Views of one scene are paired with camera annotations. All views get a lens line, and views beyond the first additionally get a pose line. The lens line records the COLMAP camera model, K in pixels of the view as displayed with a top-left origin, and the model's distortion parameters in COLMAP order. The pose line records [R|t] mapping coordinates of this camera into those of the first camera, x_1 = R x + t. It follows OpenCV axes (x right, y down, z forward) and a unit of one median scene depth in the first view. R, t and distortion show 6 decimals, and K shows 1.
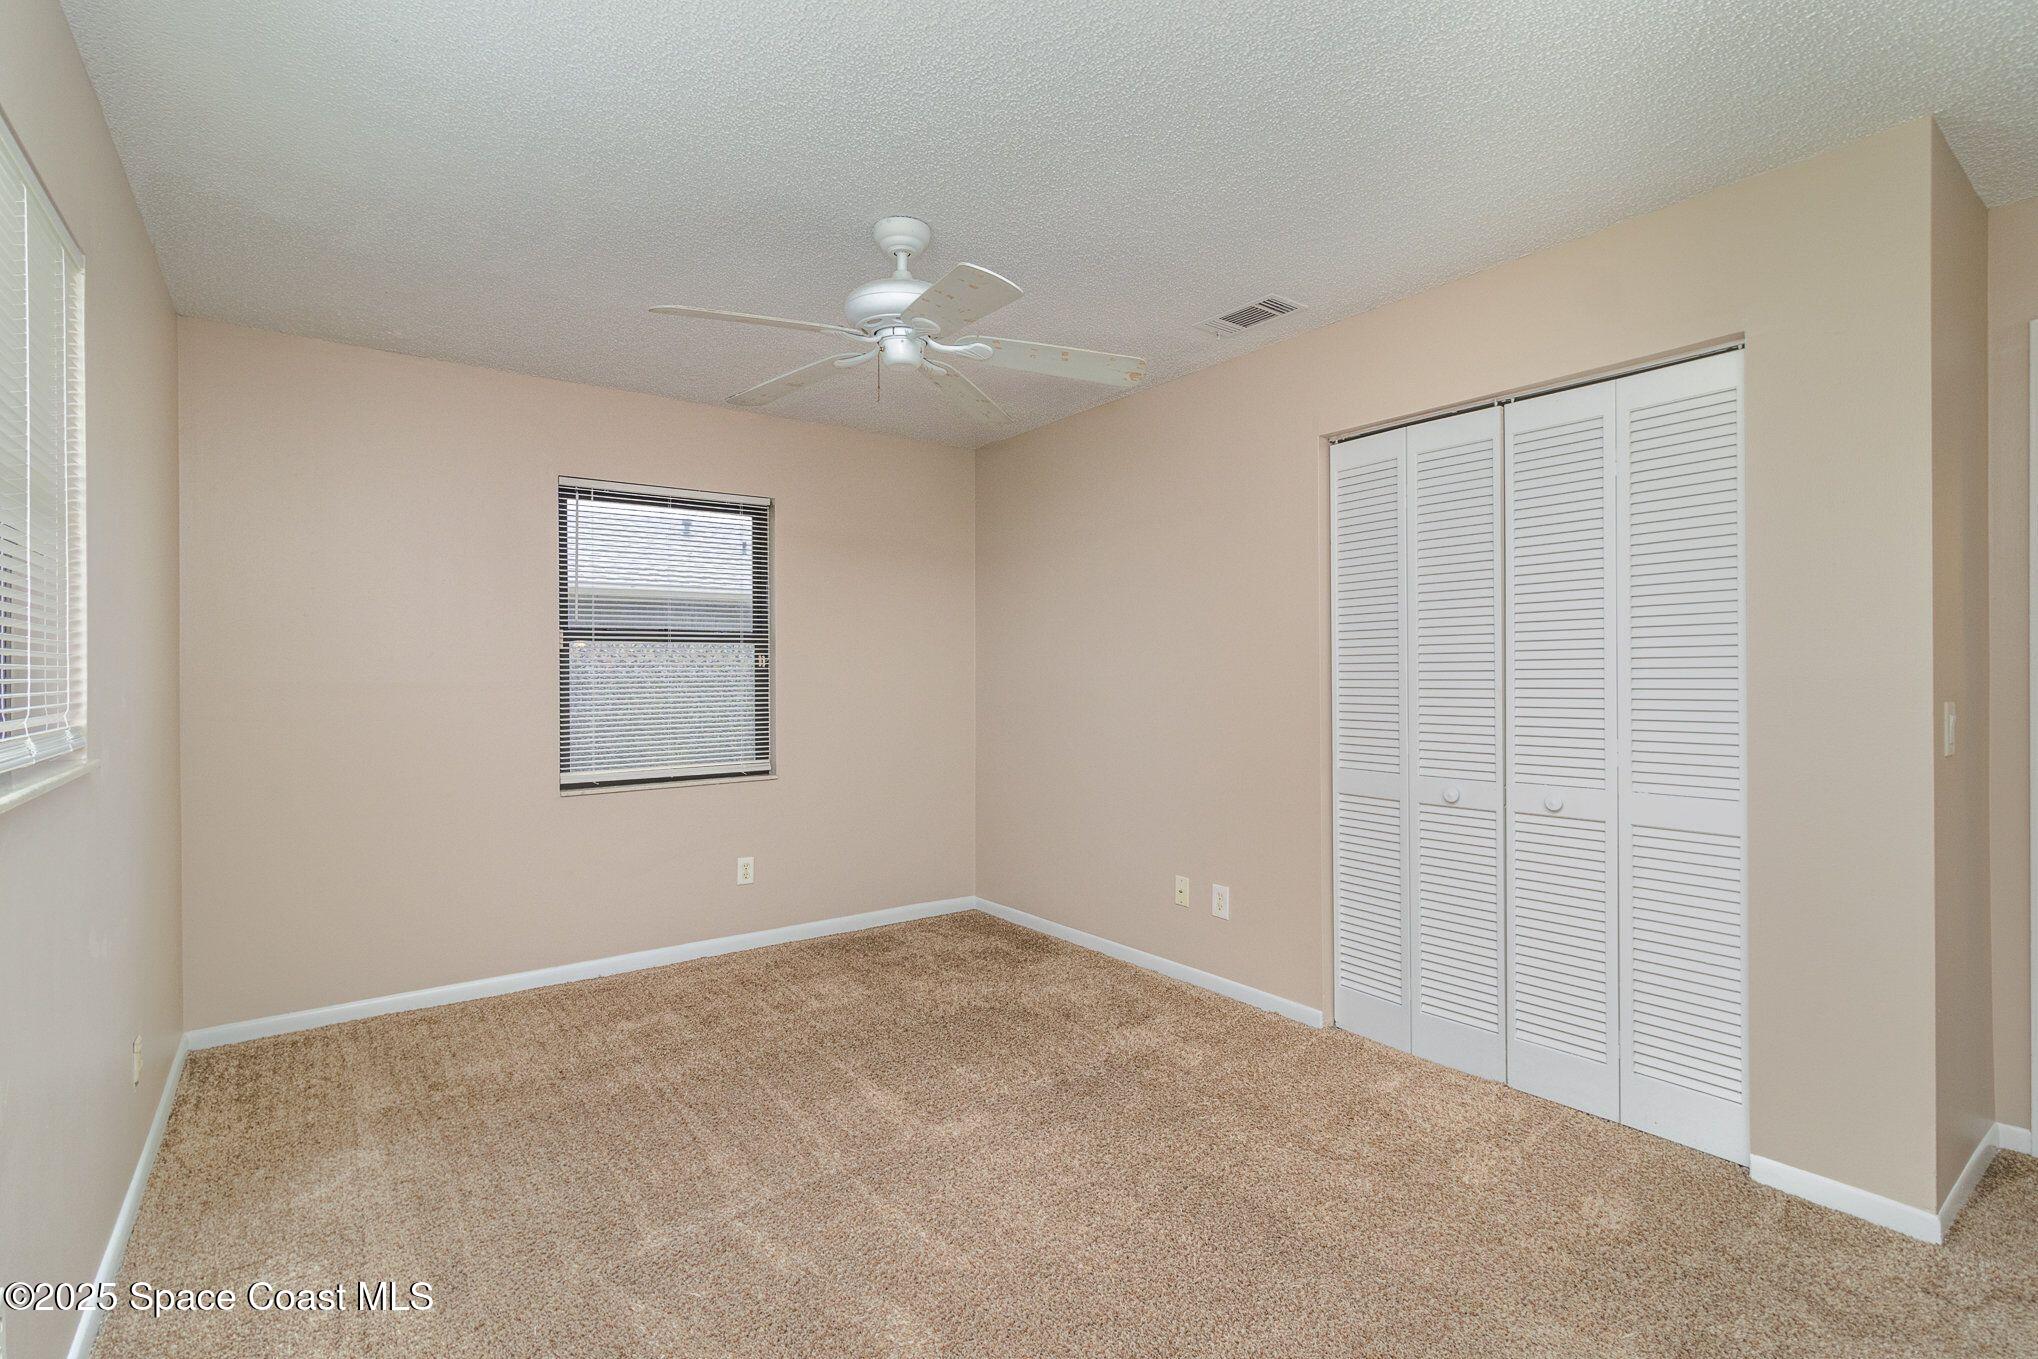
lens RADIAL K [[946.4, 0, 981.8], [0, 946.4, 675.3], [0, 0, 1]] dist [0.000484, 0.000094]
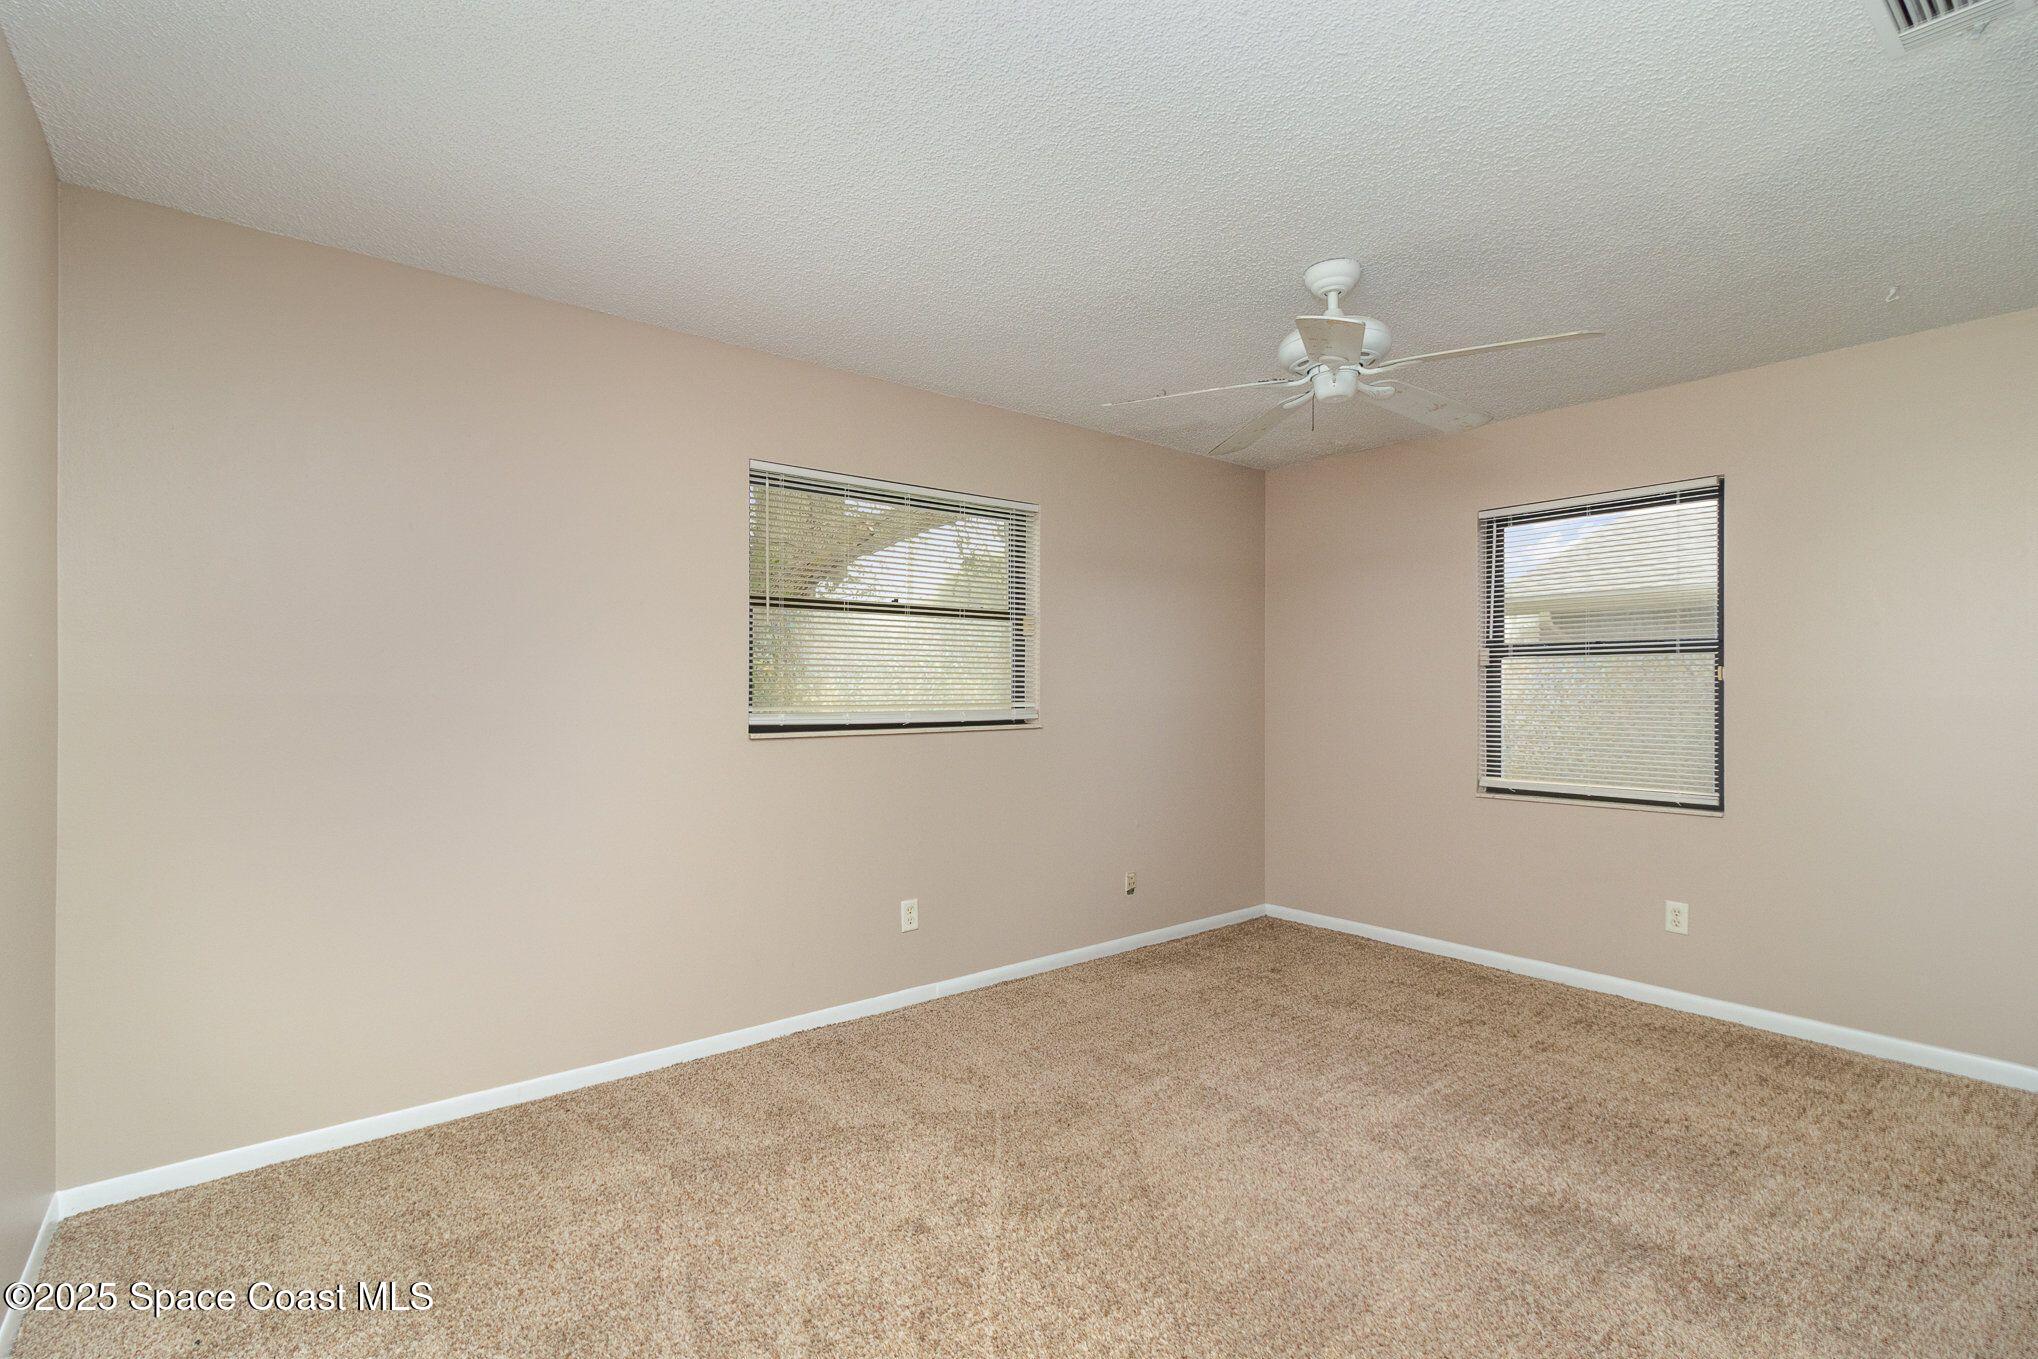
lens RADIAL K [[923.3, 0, 1019.0], [0, 923.3, 679.5], [0, 0, 1]] dist [-0.000699, -0.000028]
pose [[0.062424, -0.002667, -0.998046, 0.597576], [-0.005309, 0.999981, -0.003004, -0.004506], [0.998036, 0.005486, 0.062409, 0.379033]]
